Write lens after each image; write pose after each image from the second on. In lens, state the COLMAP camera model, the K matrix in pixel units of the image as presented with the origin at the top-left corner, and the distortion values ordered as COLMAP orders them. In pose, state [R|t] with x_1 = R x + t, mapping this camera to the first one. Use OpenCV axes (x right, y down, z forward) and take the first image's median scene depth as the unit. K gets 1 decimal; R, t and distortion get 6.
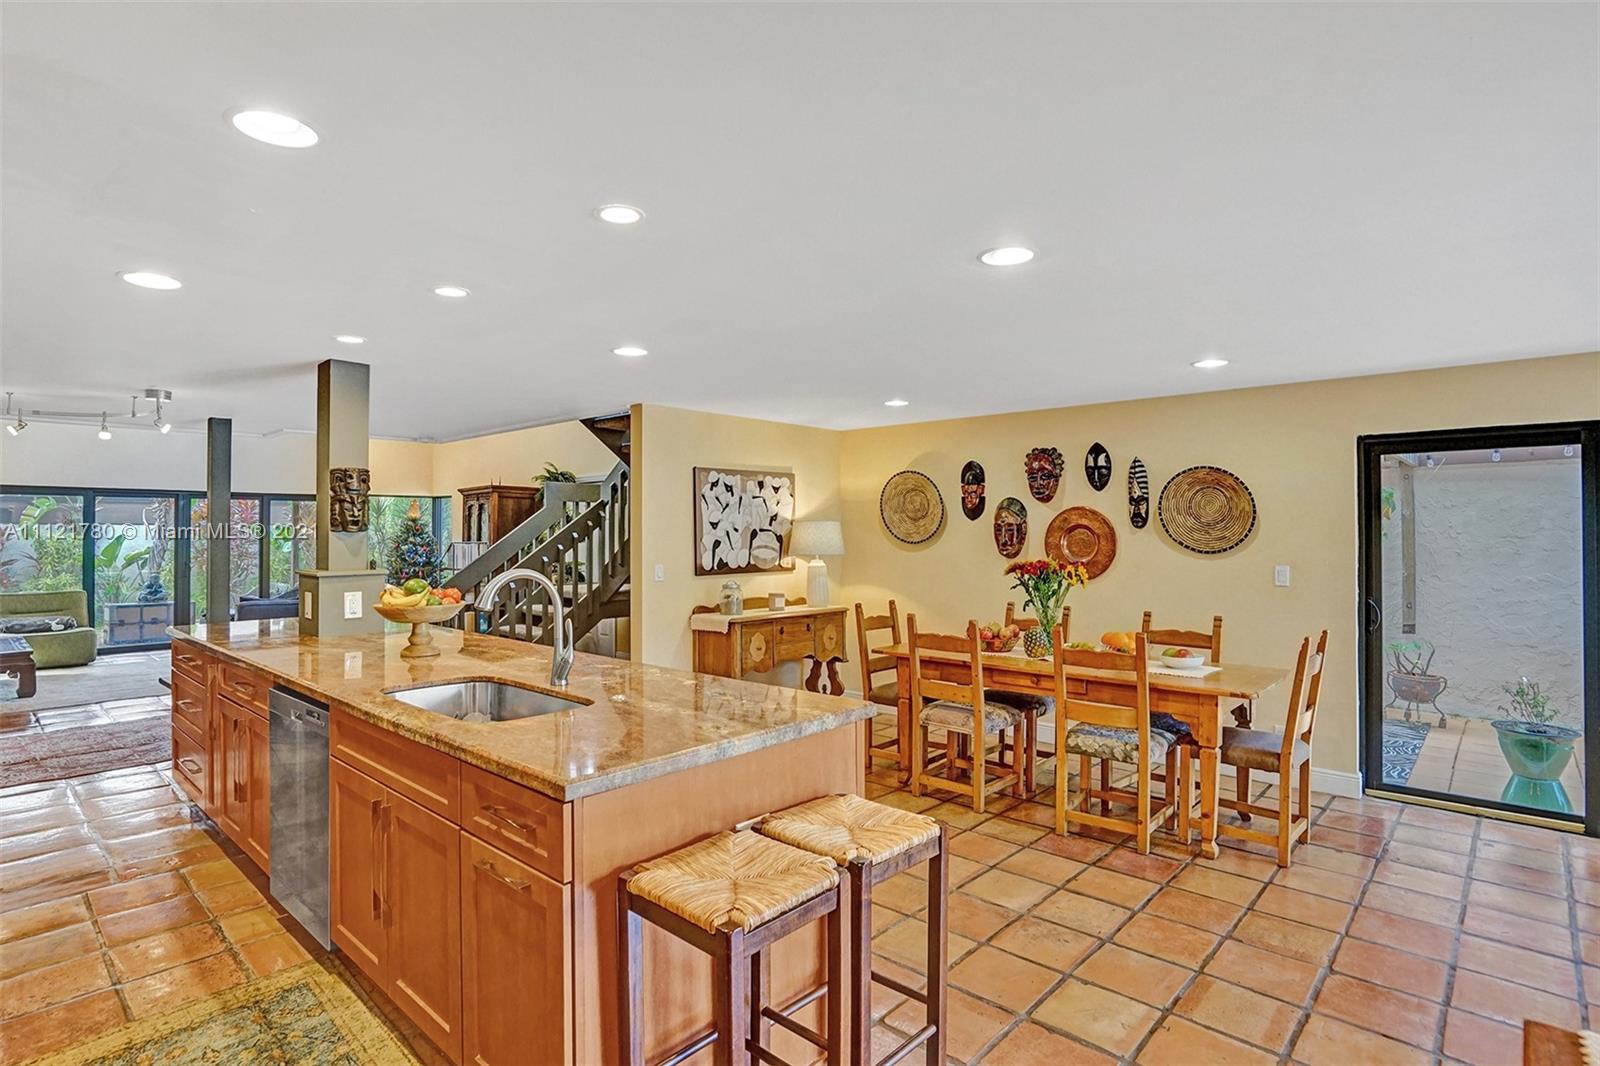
lens RADIAL K [[799.0, 0, 808.0], [0, 799.0, 537.0], [0, 0, 1]] dist [-0.030616, 0.000473]
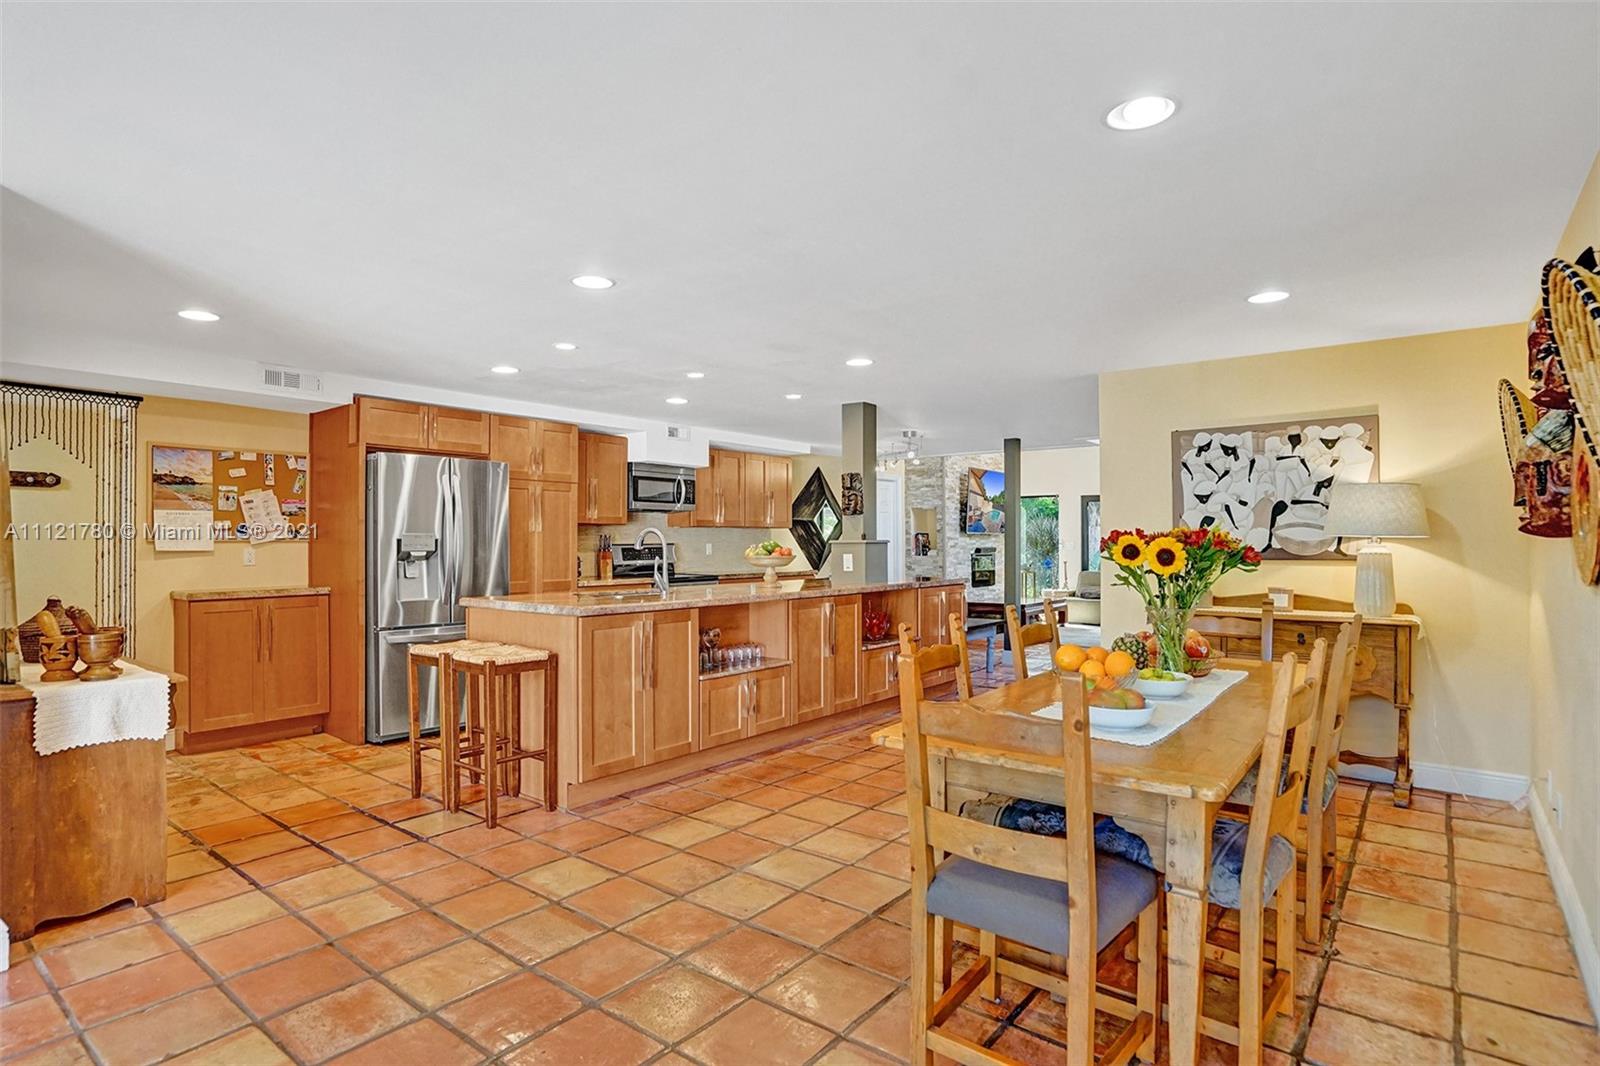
lens RADIAL K [[848.7, 0, 798.2], [0, 848.7, 534.6], [0, 0, 1]] dist [0.001924, 0.002854]
pose [[0.075378, -0.006724, -0.997132, 0.698706], [-0.001673, 0.999975, -0.006869, 0.027985], [0.997154, 0.002186, 0.075365, 0.507316]]
